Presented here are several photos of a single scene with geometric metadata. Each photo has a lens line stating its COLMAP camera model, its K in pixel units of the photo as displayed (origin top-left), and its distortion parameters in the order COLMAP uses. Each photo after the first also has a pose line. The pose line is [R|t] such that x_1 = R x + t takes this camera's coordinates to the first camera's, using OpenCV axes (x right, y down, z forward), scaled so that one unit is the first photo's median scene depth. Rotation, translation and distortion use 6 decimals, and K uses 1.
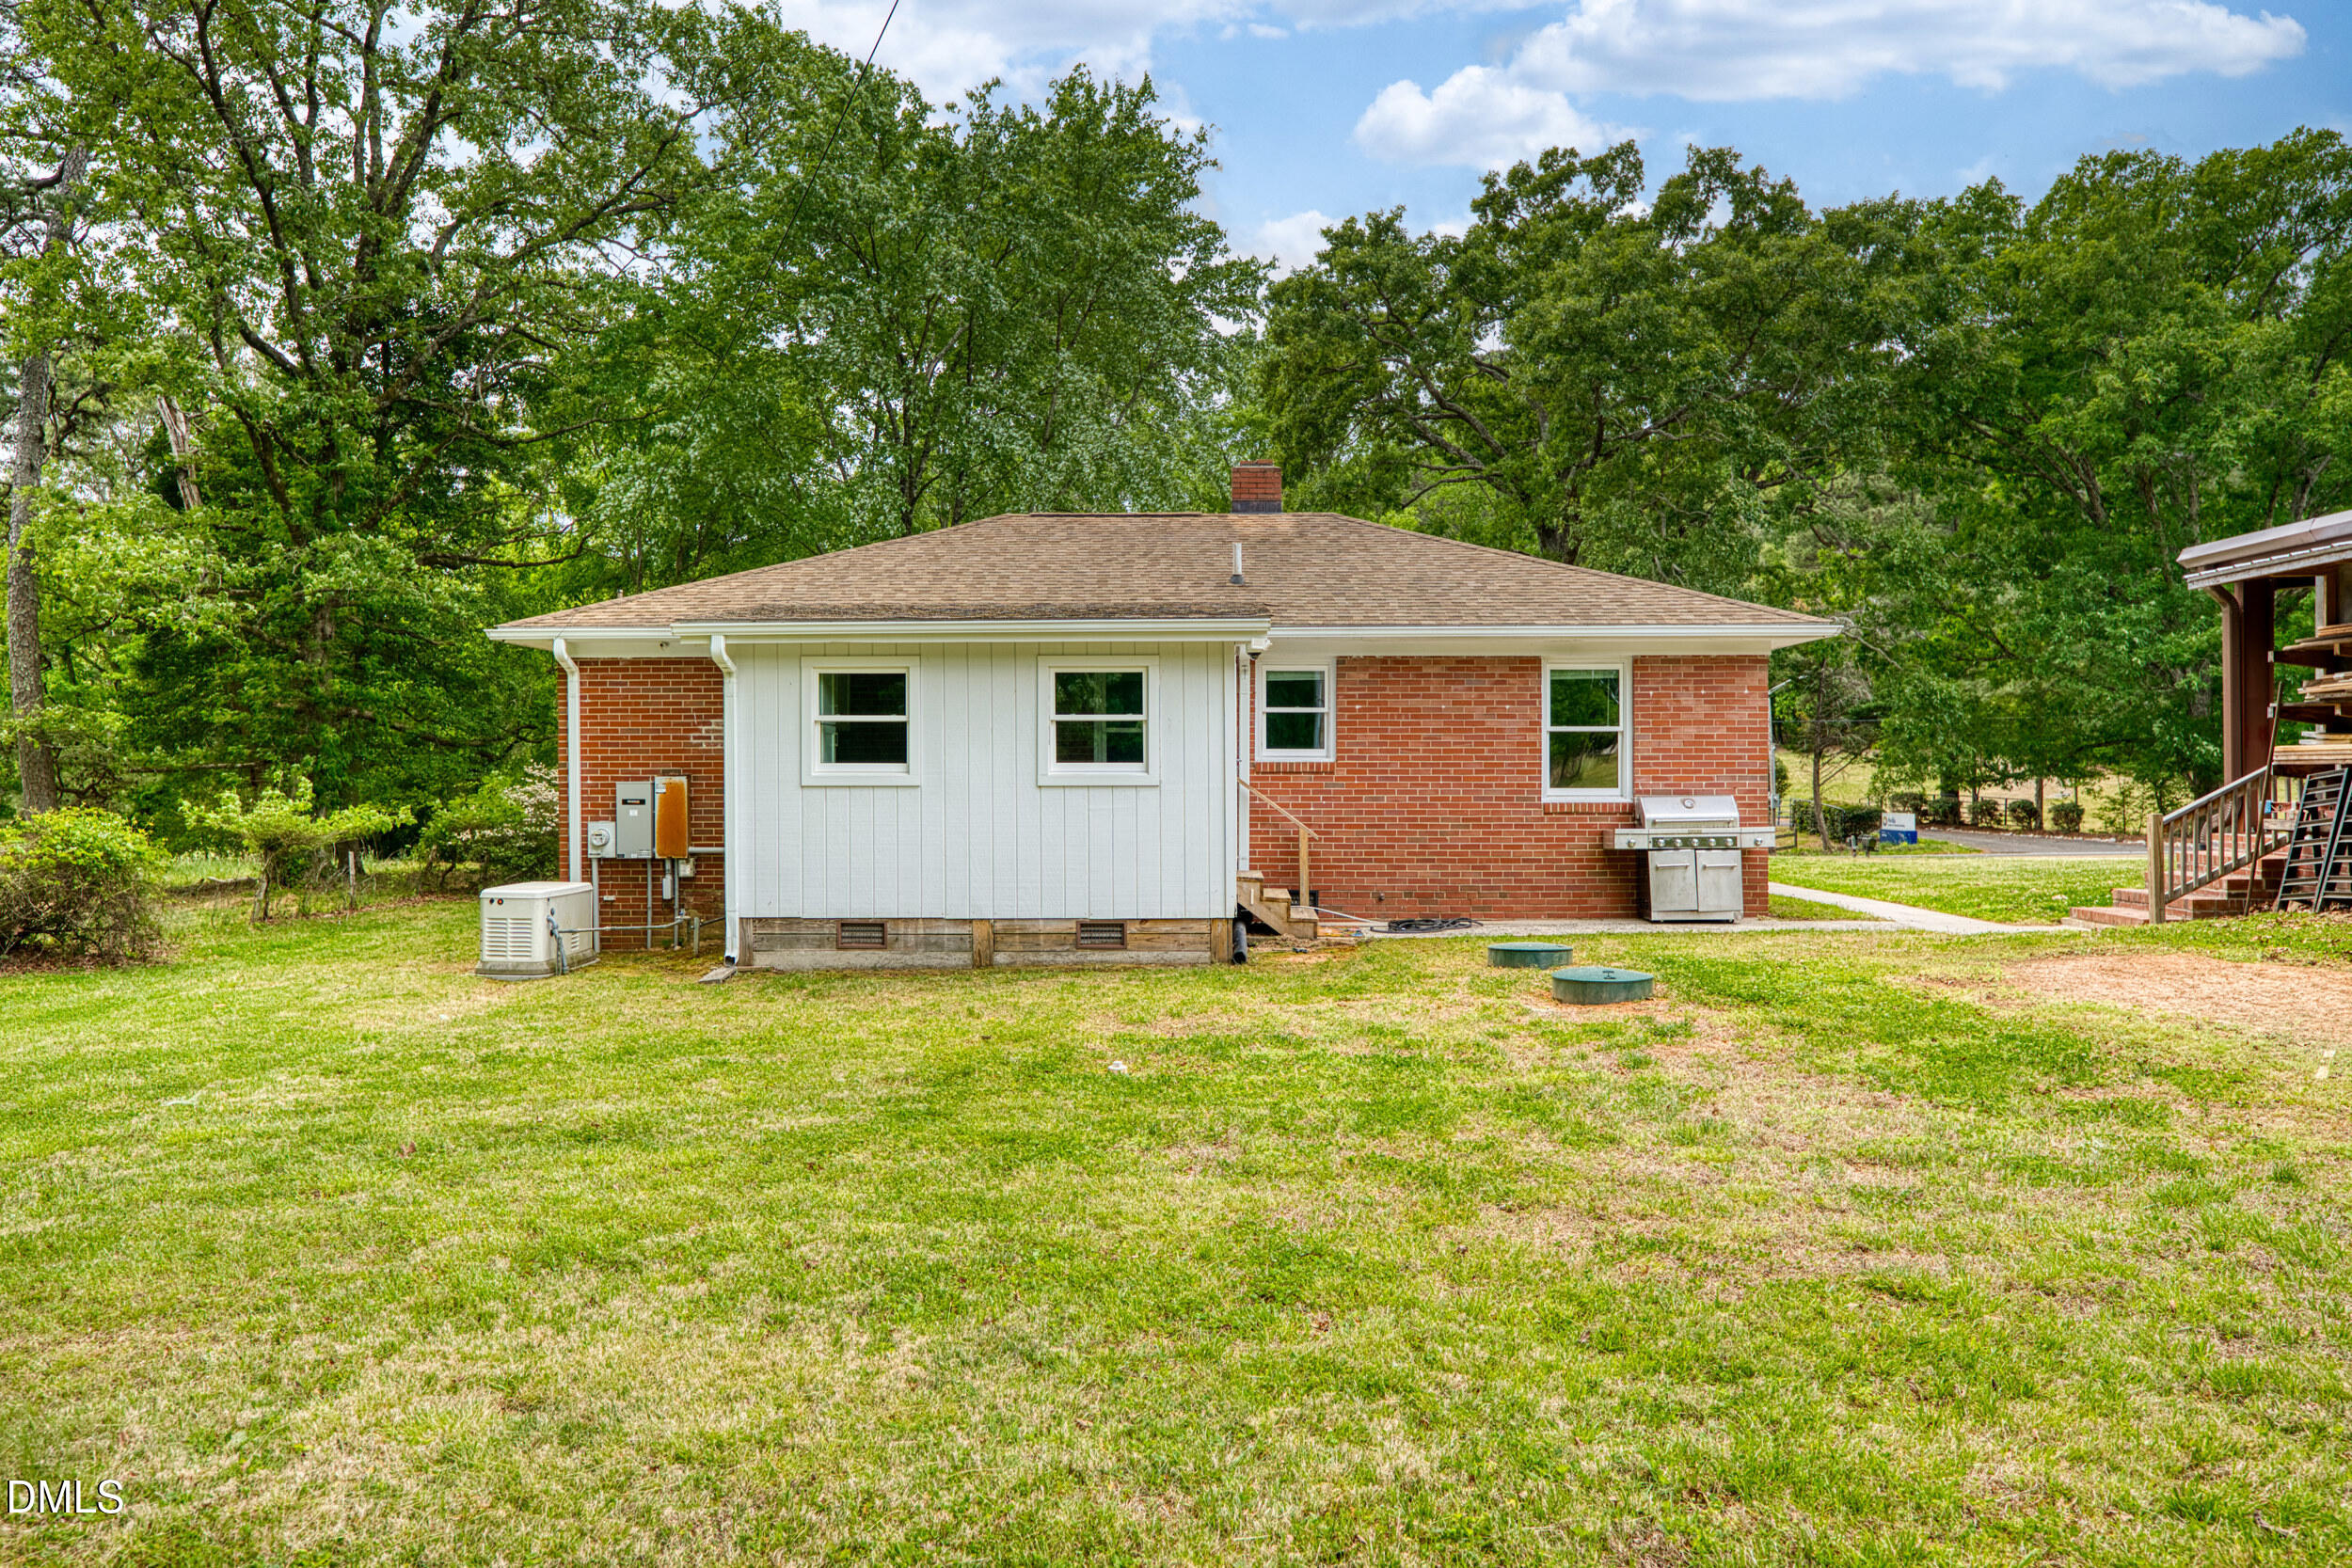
lens RADIAL K [[1557.4, 0, 1165.9], [0, 1557.4, 781.5], [0, 0, 1]] dist [-0.009242, 0.000036]
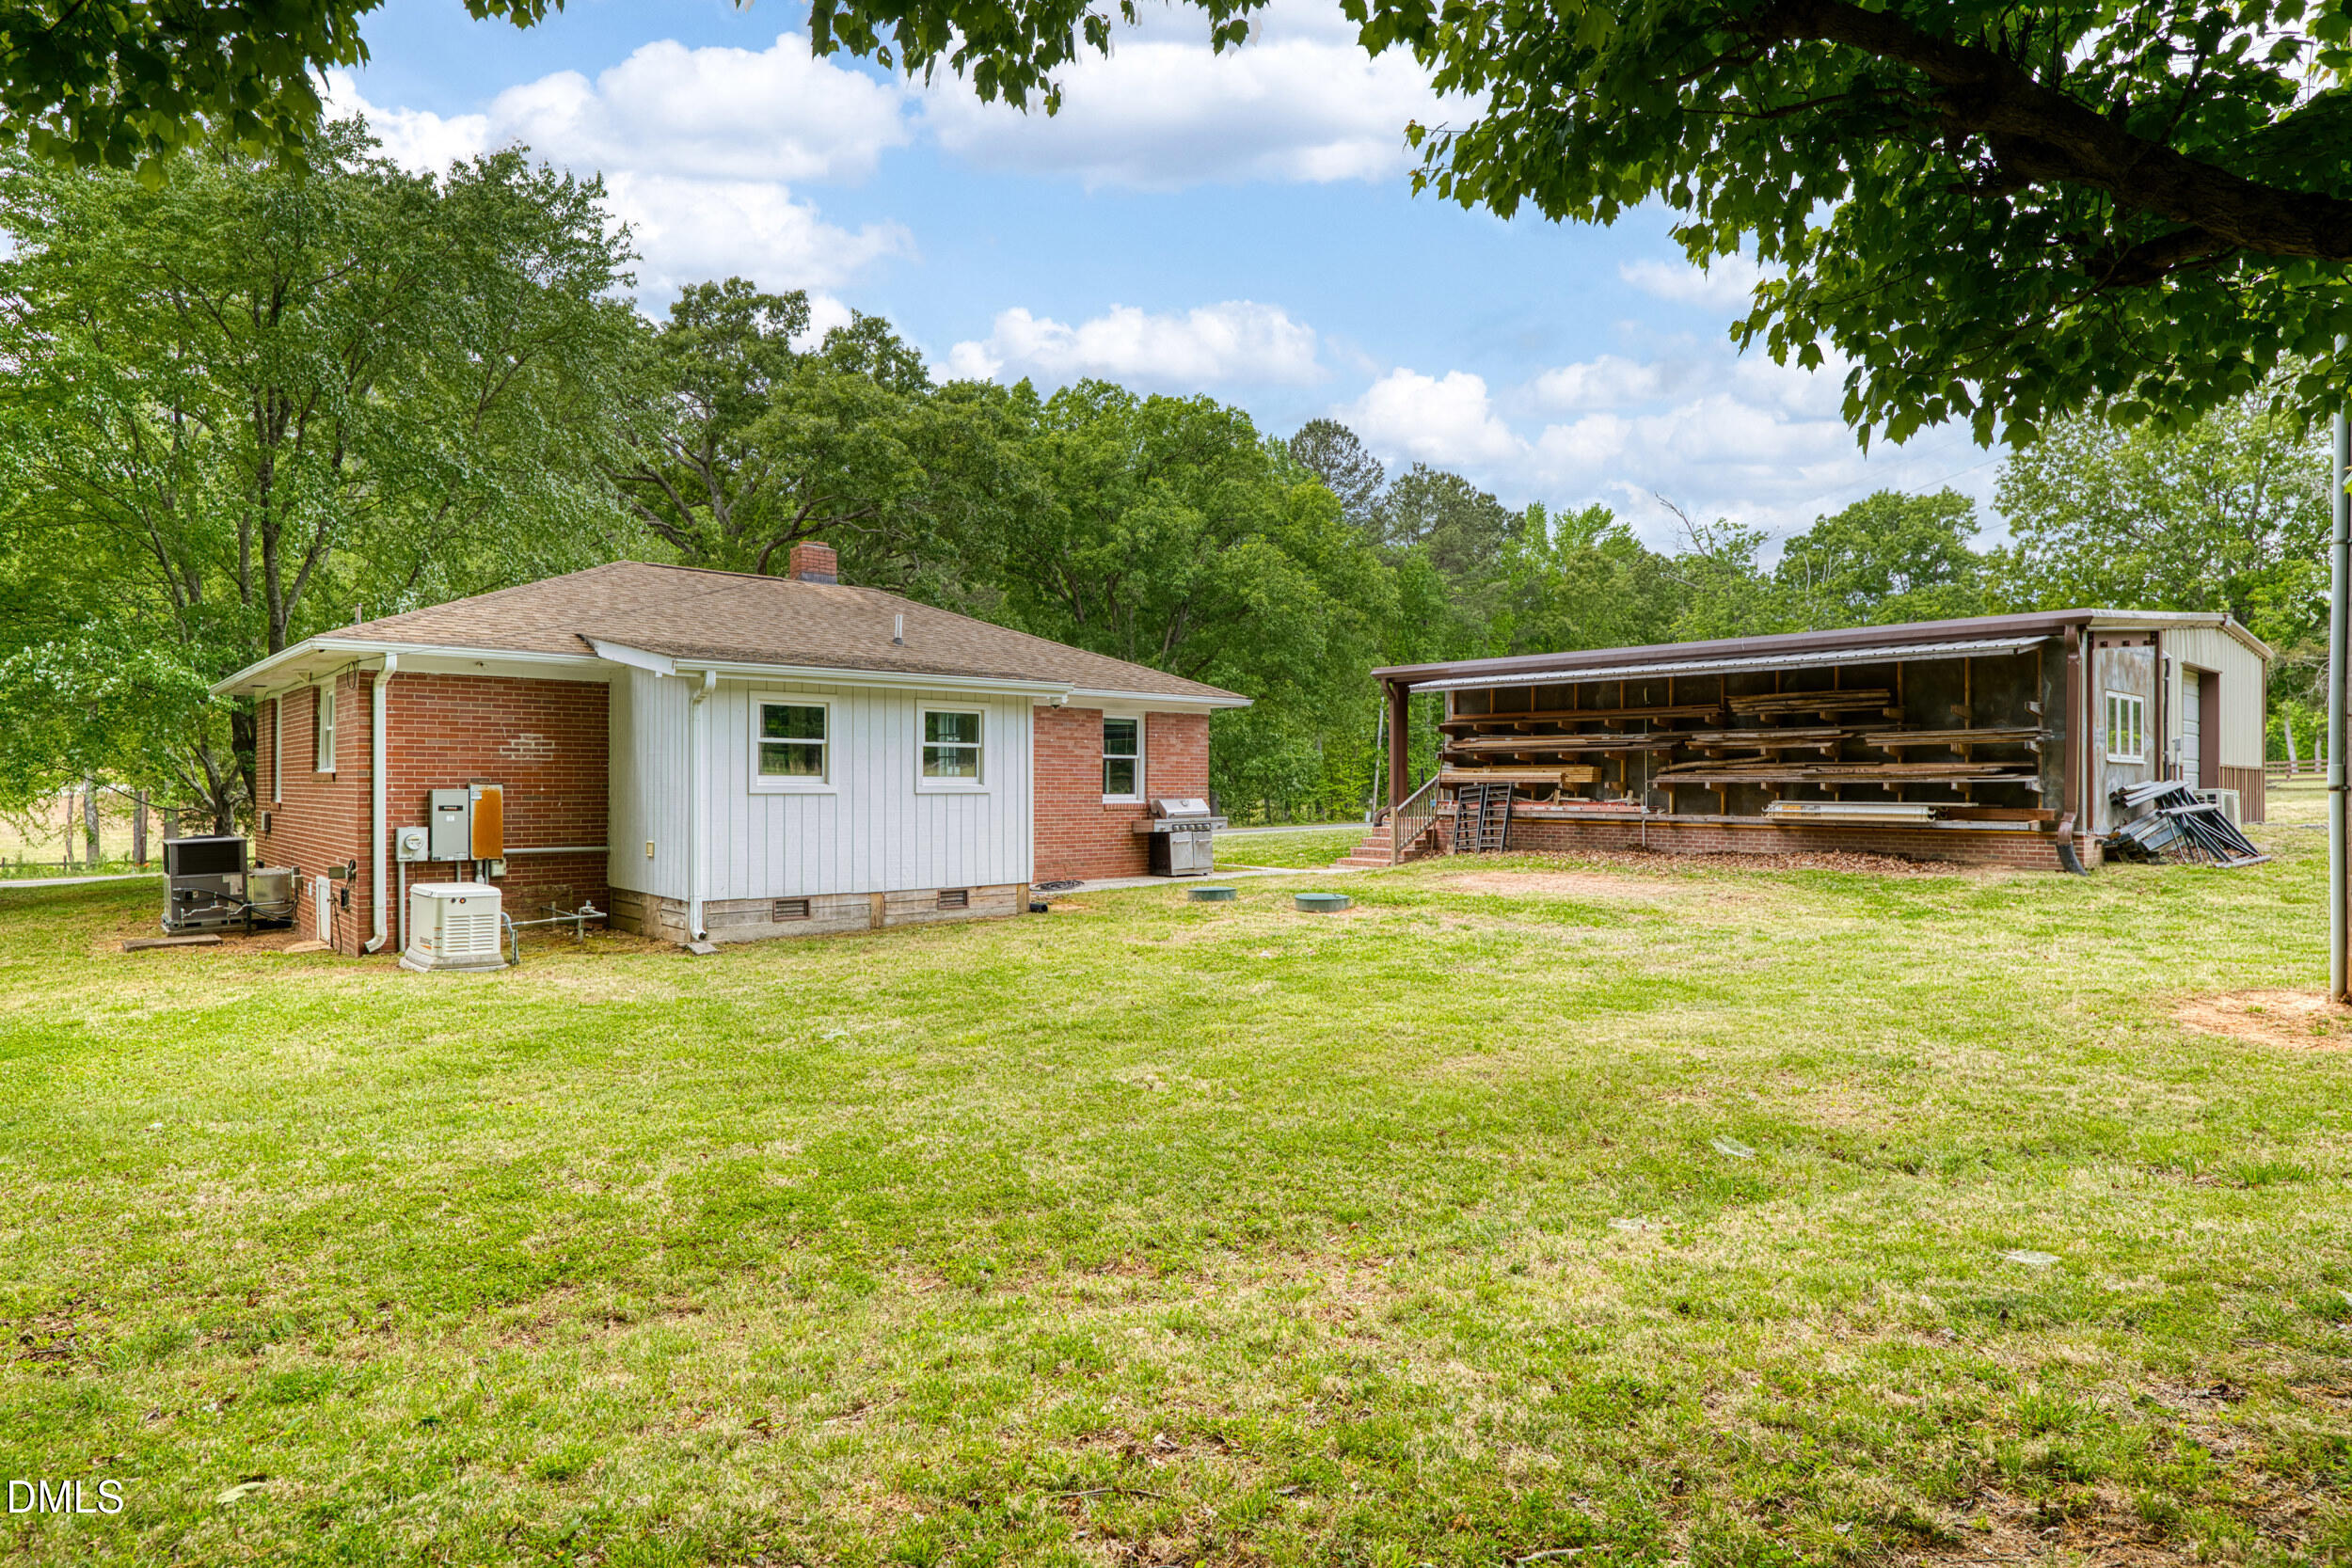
lens RADIAL K [[1307.8, 0, 1176.0], [0, 1307.8, 784.0], [0, 0, 1]] dist [0.000926, 0.000555]
pose [[0.732101, 0.004090, 0.681184, -0.599381], [-0.001620, 0.999990, -0.004263, -0.000574], [-0.681195, 0.002017, 0.732100, -0.002926]]
